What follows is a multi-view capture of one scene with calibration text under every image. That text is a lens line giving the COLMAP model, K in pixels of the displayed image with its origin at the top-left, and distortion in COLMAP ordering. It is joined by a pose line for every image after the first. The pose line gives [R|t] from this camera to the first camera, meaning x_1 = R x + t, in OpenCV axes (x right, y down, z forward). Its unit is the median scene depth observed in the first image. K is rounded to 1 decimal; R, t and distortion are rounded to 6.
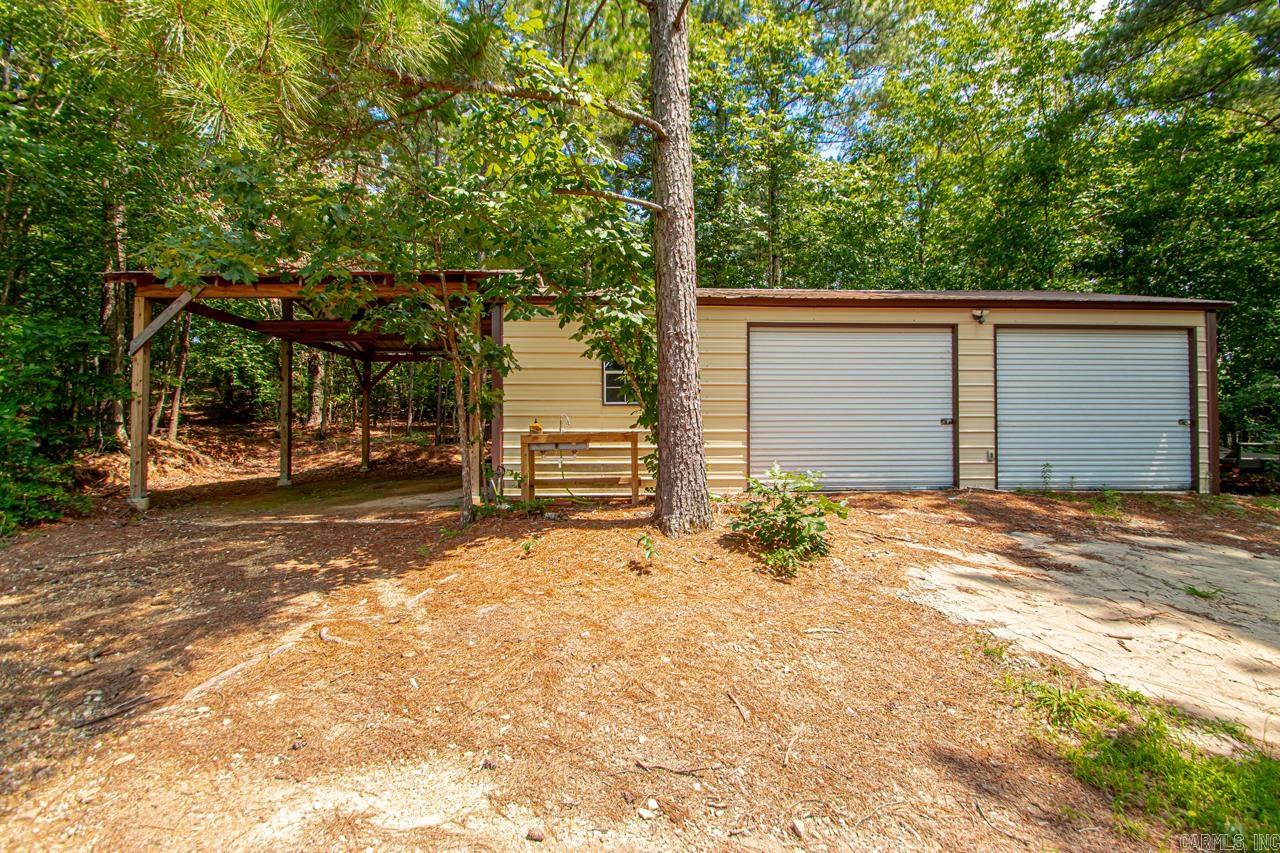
lens RADIAL K [[586.9, 0, 645.2], [0, 586.9, 401.0], [0, 0, 1]] dist [0.034989, -0.020097]
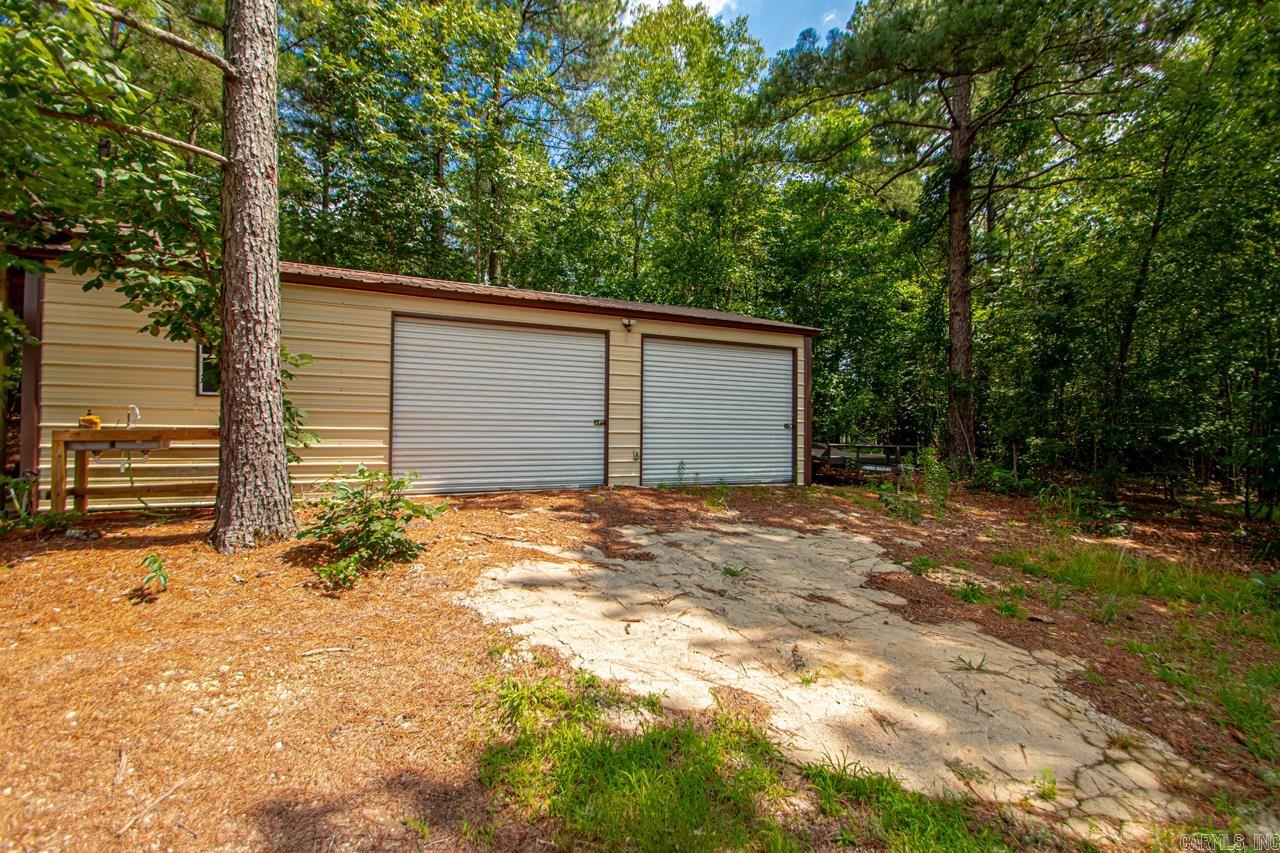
lens RADIAL K [[586.9, 0, 645.2], [0, 586.9, 401.0], [0, 0, 1]] dist [0.034989, -0.020097]
pose [[0.931862, 0.031156, 0.361471, 0.237628], [-0.030347, 0.999508, -0.007917, 0.002544], [-0.361540, -0.003592, 0.932350, -0.005093]]
